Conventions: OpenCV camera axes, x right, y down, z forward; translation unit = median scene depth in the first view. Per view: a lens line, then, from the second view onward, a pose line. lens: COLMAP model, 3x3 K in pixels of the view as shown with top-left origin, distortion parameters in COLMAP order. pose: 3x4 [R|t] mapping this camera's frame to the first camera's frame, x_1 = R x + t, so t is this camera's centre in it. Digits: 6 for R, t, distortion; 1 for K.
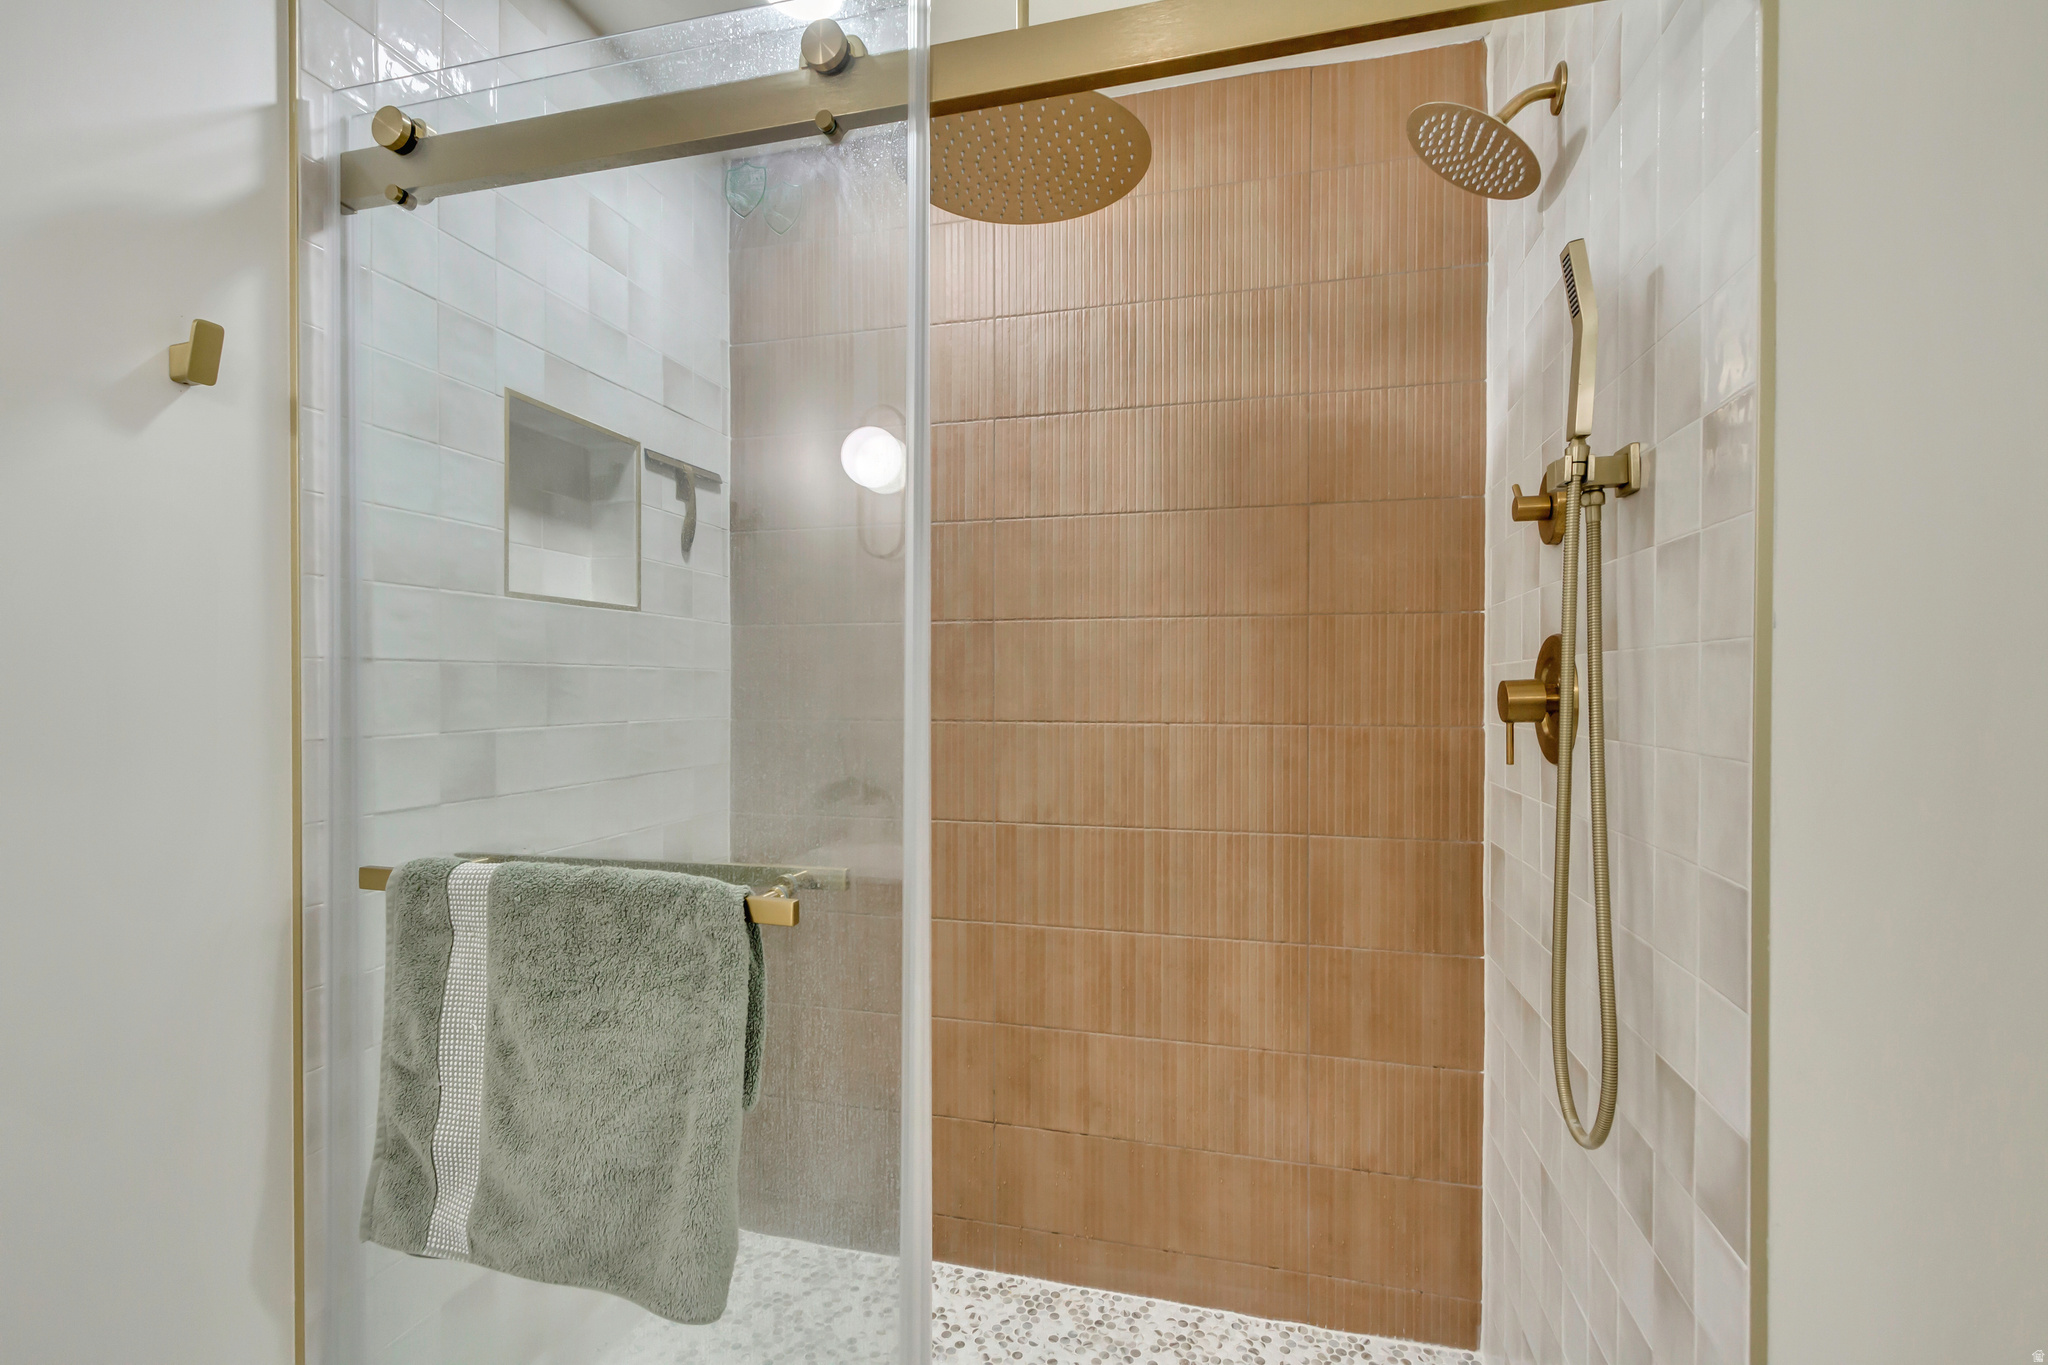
lens RADIAL K [[955.9, 0, 1025.0], [0, 955.9, 686.9], [0, 0, 1]] dist [0.012578, 0.000748]
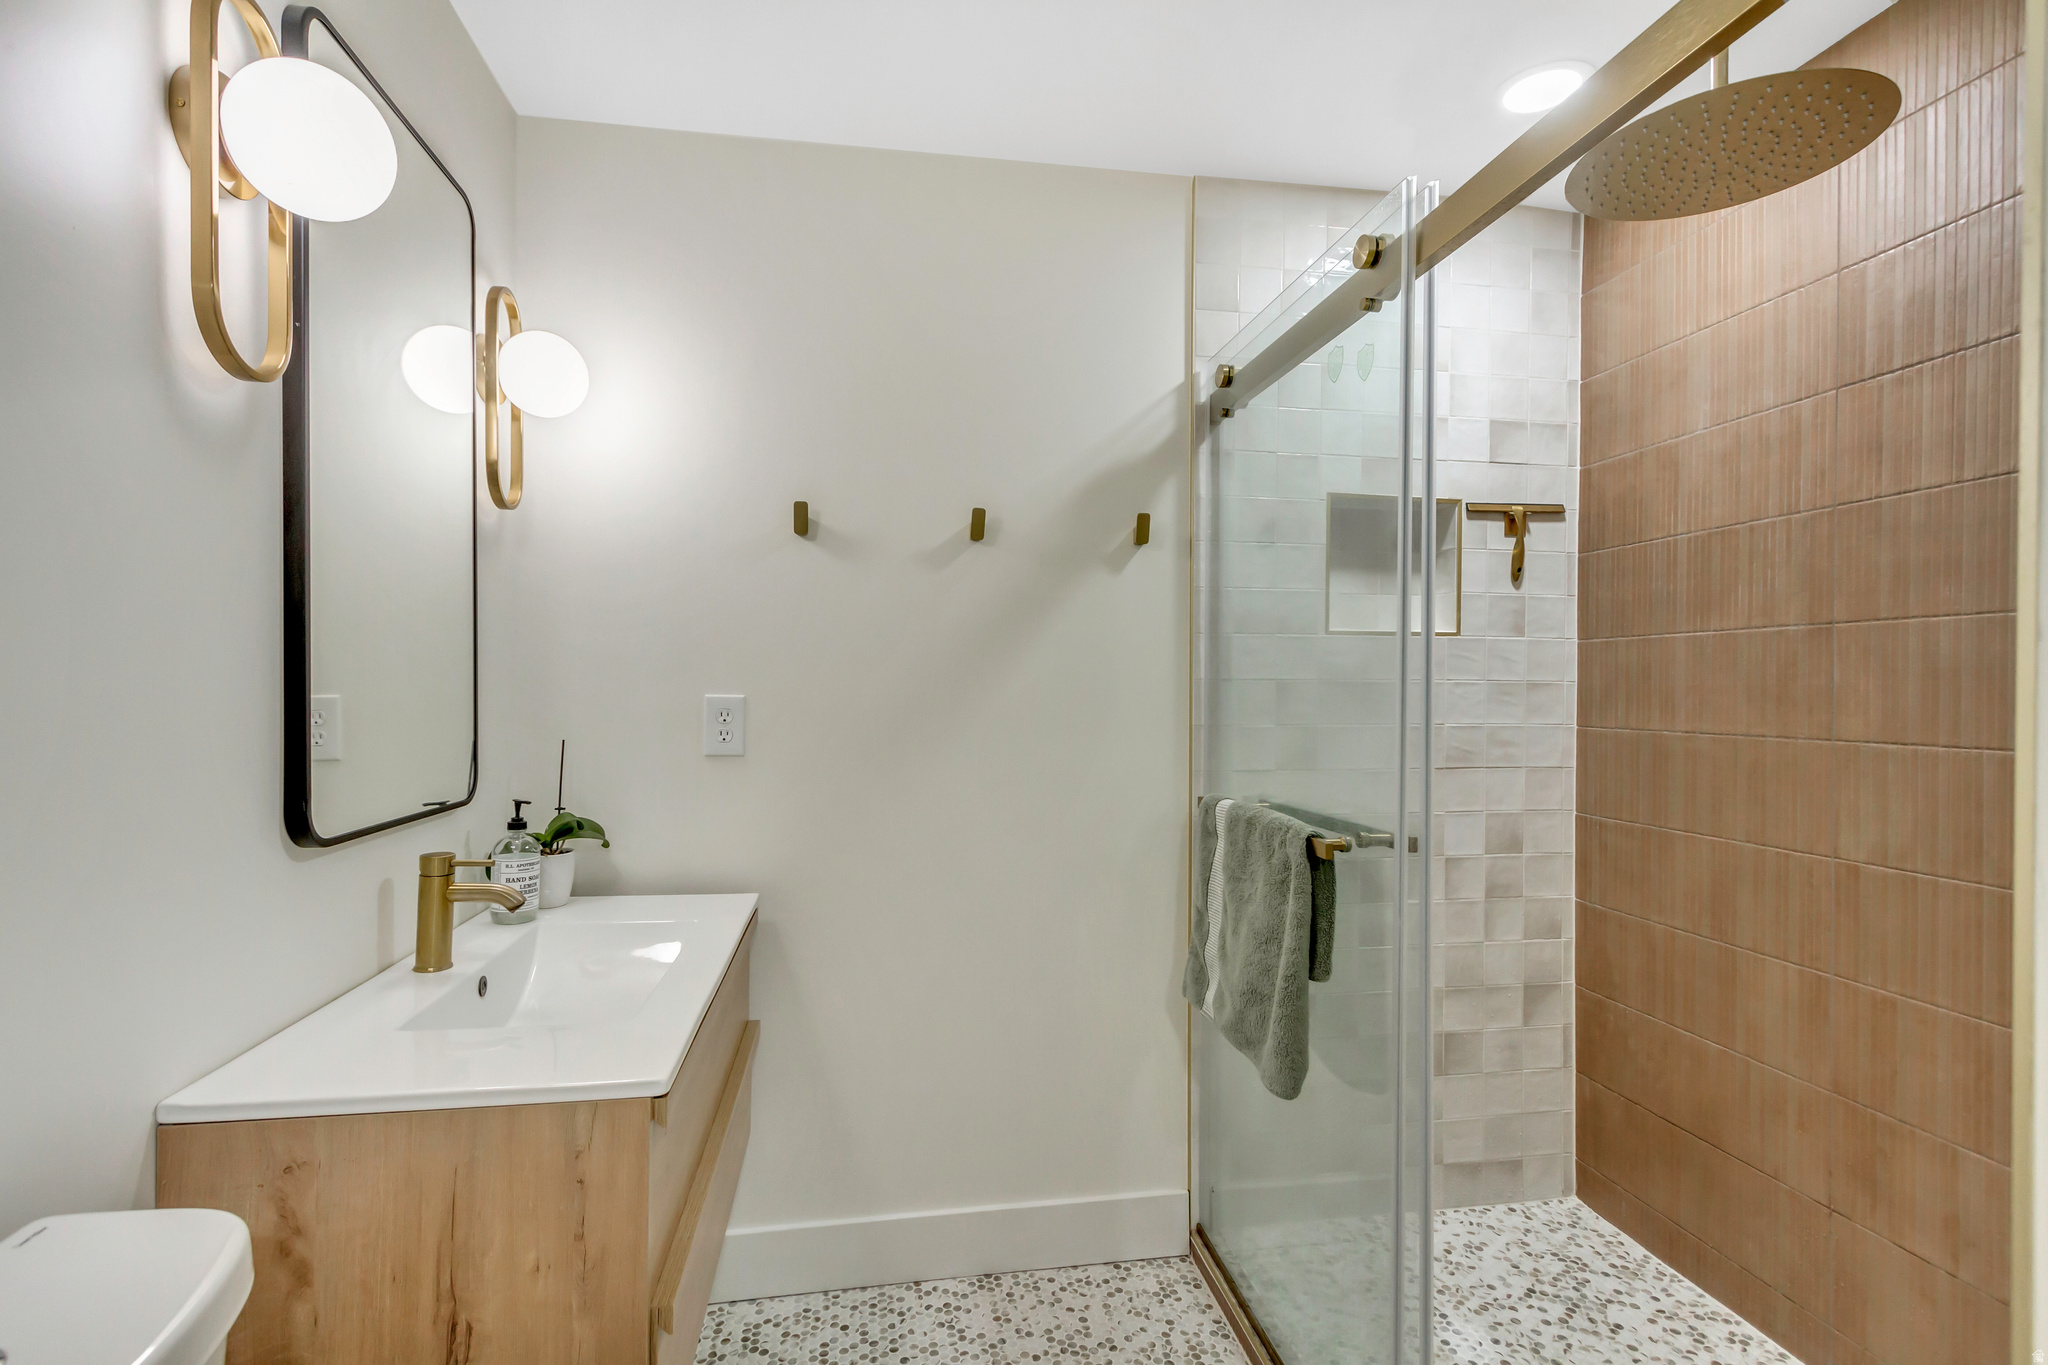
lens RADIAL K [[955.9, 0, 1023.1], [0, 955.9, 687.3], [0, 0, 1]] dist [0.012578, 0.000748]
pose [[0.413340, 0.000589, -0.910577, 0.467142], [-0.006137, 0.999979, -0.002139, -0.006078], [0.910556, 0.006472, 0.413335, -0.022239]]
